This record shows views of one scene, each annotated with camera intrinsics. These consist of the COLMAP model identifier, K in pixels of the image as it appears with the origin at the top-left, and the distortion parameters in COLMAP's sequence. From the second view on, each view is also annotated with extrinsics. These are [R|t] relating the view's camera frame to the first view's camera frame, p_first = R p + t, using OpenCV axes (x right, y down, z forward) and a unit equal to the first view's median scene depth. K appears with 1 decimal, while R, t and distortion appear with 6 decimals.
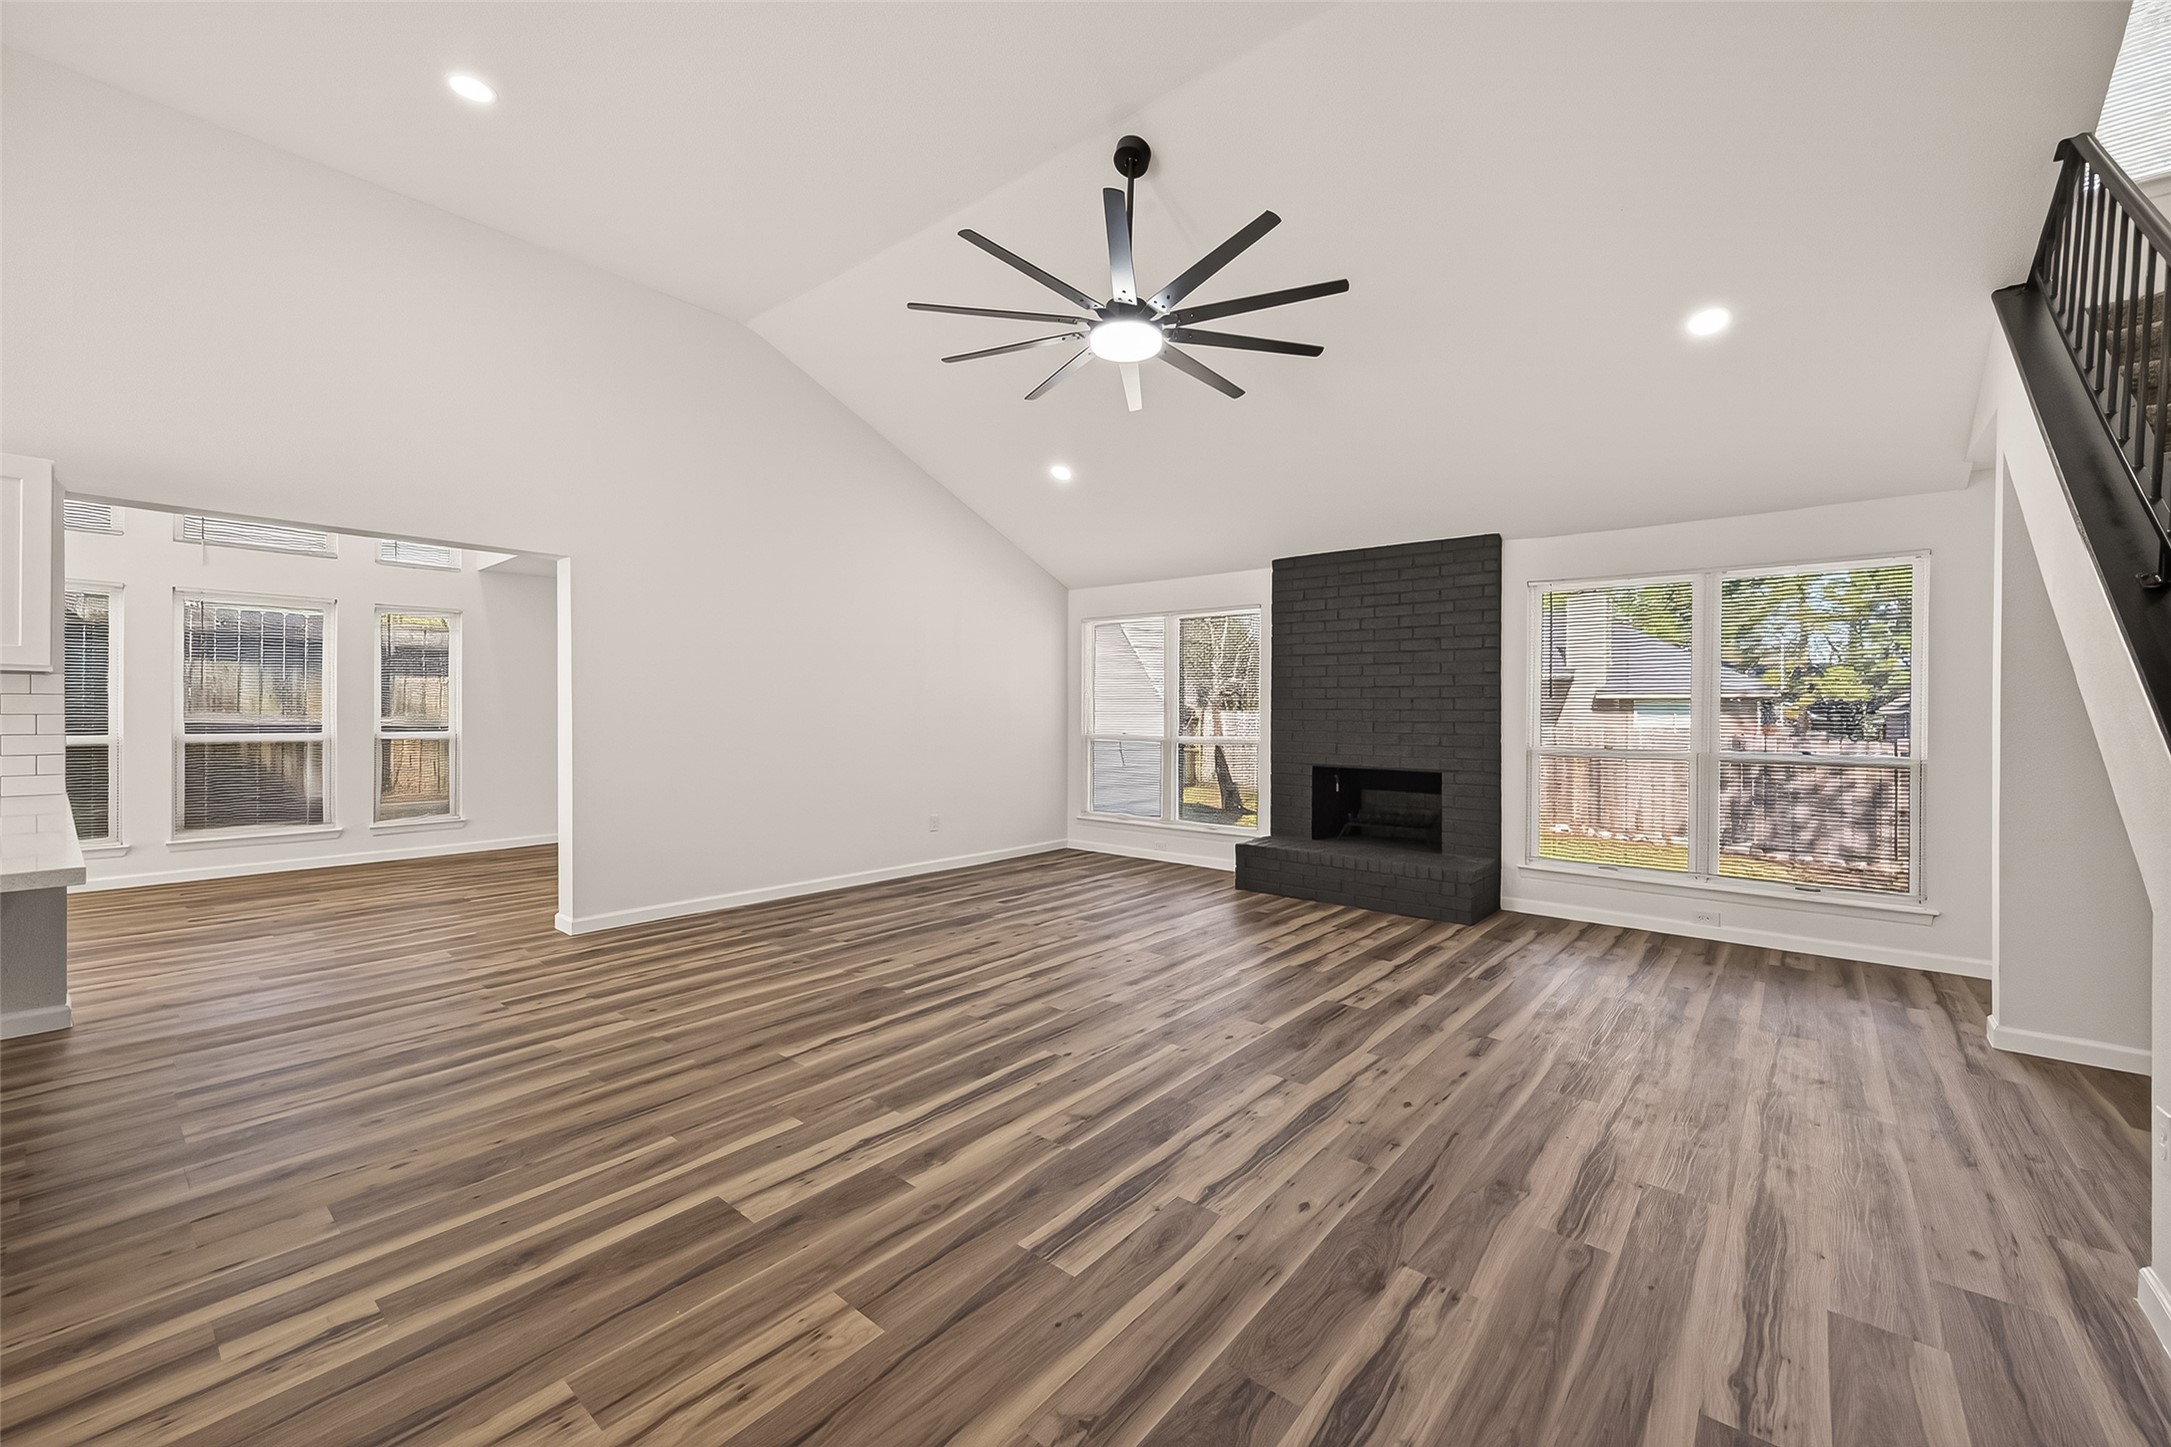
lens RADIAL K [[860.8, 0, 1096.8], [0, 860.8, 718.0], [0, 0, 1]] dist [0.005302, -0.001114]
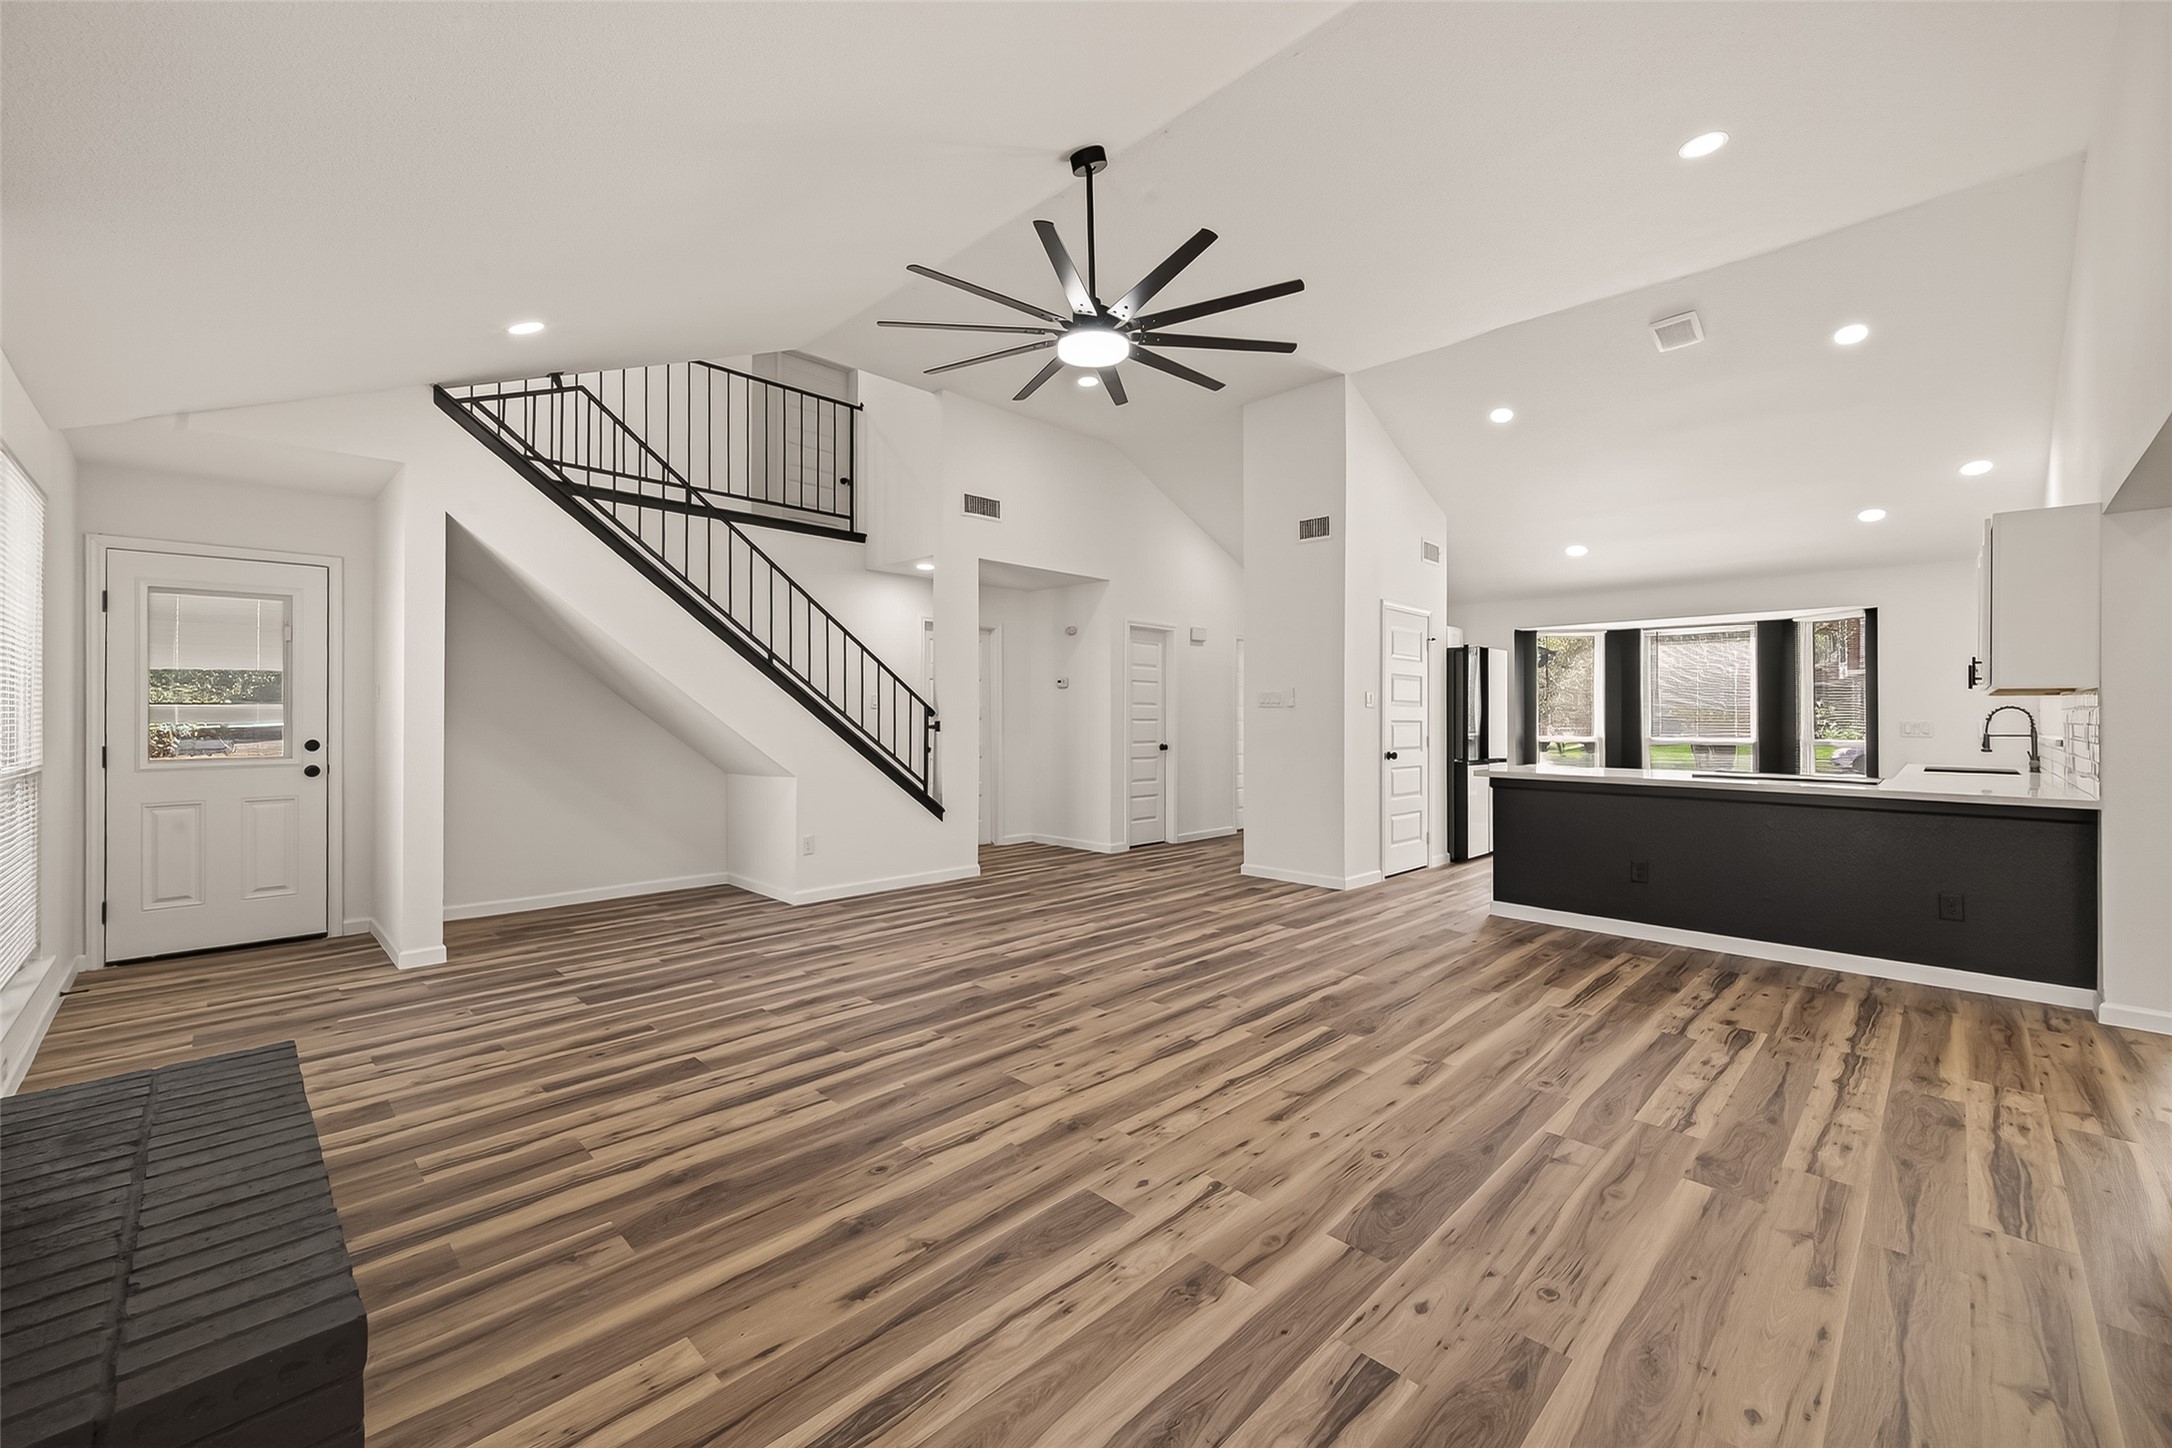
lens RADIAL K [[861.2, 0, 1092.2], [0, 861.2, 726.2], [0, 0, 1]] dist [0.005302, -0.001114]
pose [[-0.995672, -0.008432, 0.092552, -0.061225], [-0.006980, 0.999848, 0.016001, -0.008146], [-0.092673, 0.015286, -0.995579, 1.970450]]
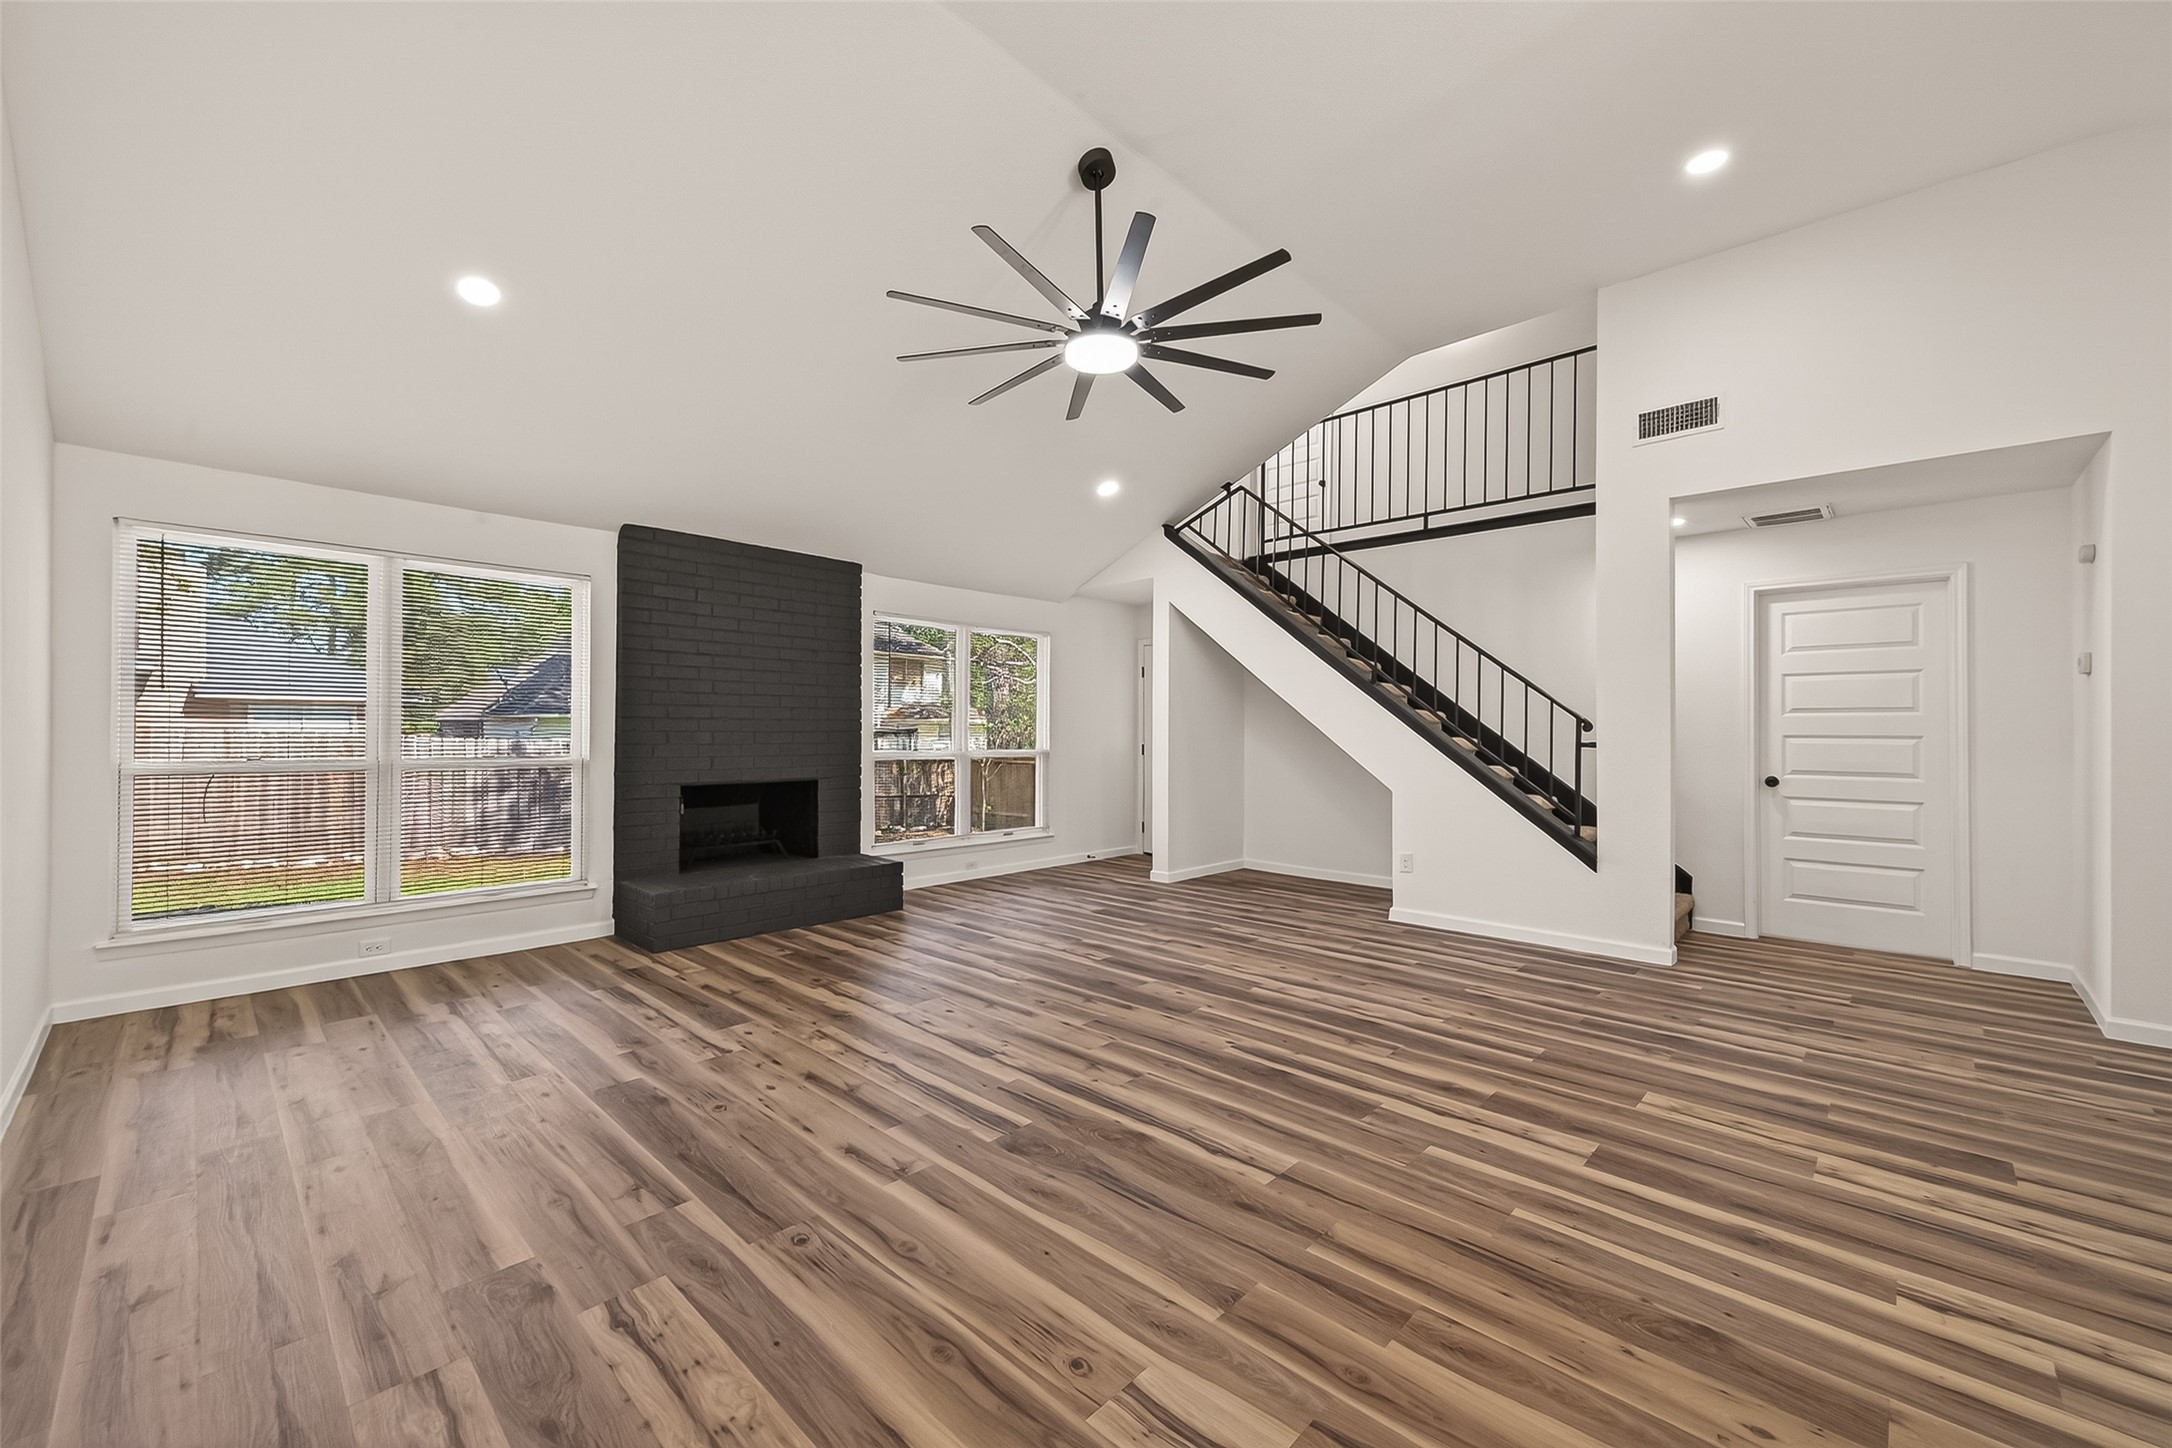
lens RADIAL K [[861.2, 0, 1090.3], [0, 861.2, 722.3], [0, 0, 1]] dist [0.005302, -0.001114]
pose [[0.067397, 0.000775, 0.997726, -0.948894], [-0.000697, 0.999999, -0.000730, -0.008657], [-0.997726, -0.000646, 0.067398, 0.929407]]
